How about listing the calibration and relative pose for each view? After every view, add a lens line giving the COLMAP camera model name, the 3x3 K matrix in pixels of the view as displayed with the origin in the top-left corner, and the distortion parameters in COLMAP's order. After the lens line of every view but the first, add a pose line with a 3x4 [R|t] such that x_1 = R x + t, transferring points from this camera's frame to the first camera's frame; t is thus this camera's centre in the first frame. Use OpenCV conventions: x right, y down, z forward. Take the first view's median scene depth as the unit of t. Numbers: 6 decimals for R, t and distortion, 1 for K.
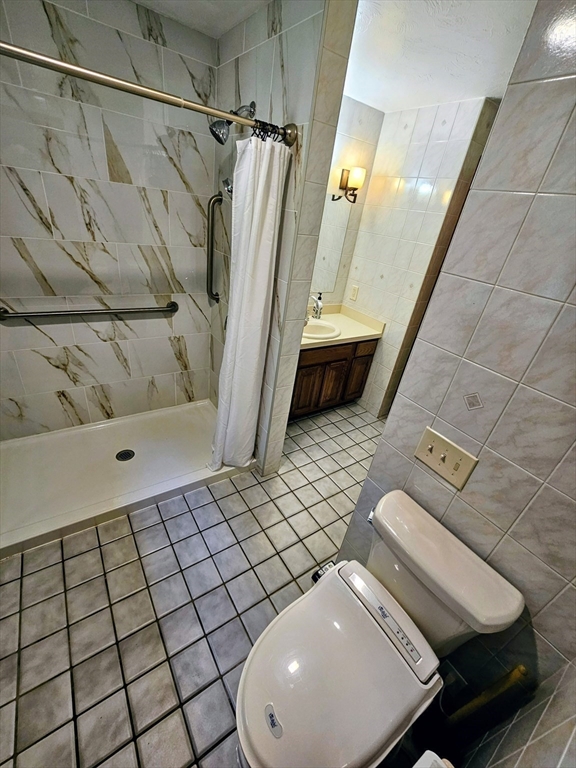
lens RADIAL K [[318.5, 0, 288.0], [0, 318.5, 384.0], [0, 0, 1]] dist [-0.007116, 0.004800]
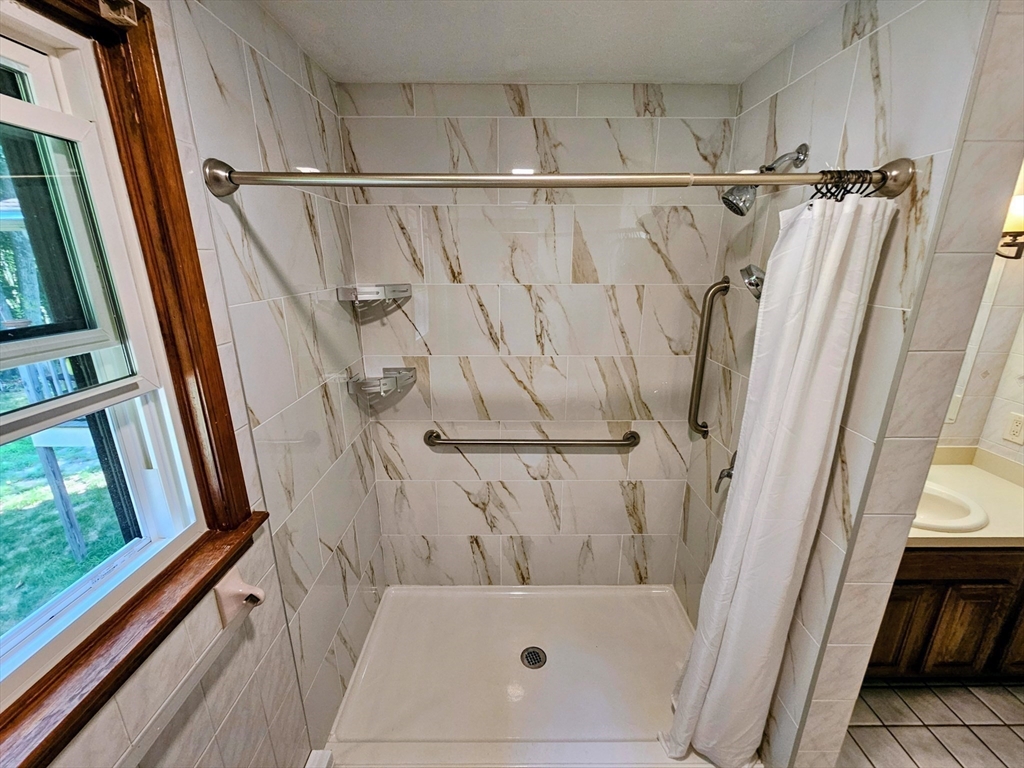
lens RADIAL K [[424.7, 0, 513.9], [0, 424.7, 375.5], [0, 0, 1]] dist [-0.007116, 0.004800]
pose [[0.825275, 0.024171, -0.564214, -0.078815], [-0.175352, 0.960669, -0.215331, -0.154382], [0.536818, 0.276643, 0.797054, 0.143969]]
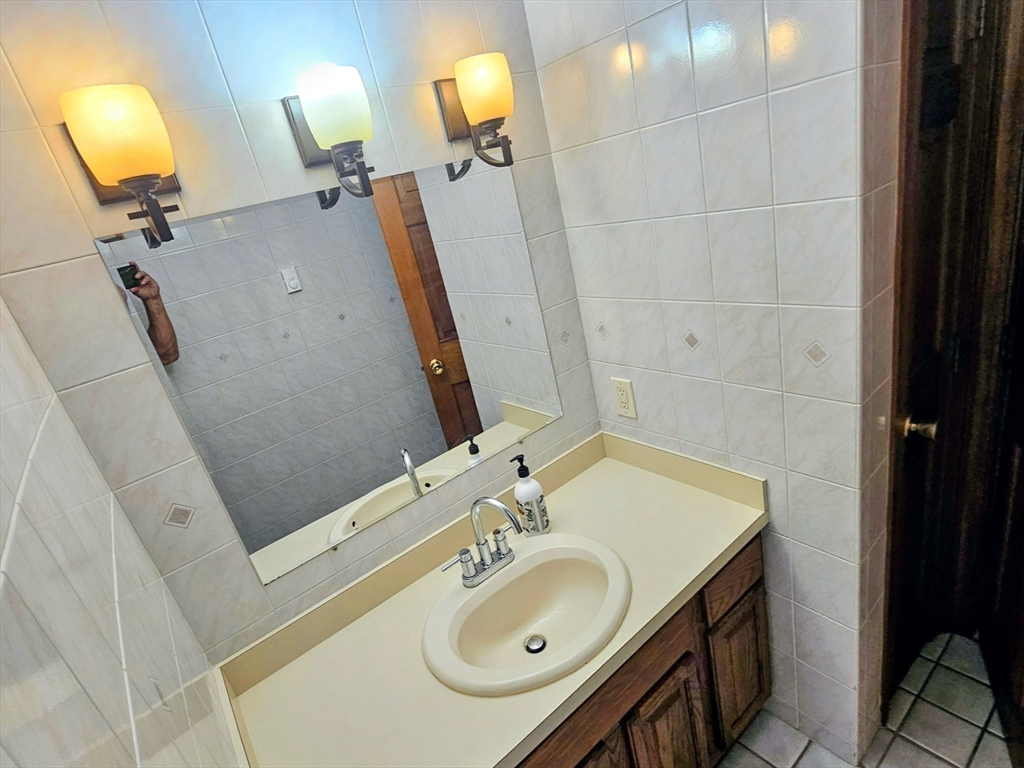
lens RADIAL K [[549.3, 0, 512.0], [0, 549.3, 384.0], [0, 0, 1]] dist [-0.000679, 0.000257]
pose [[0.934175, -0.350168, -0.068545, 0.224575], [0.336062, 0.928015, -0.160781, -0.383966], [0.119911, 0.127163, 0.984607, 0.675833]]
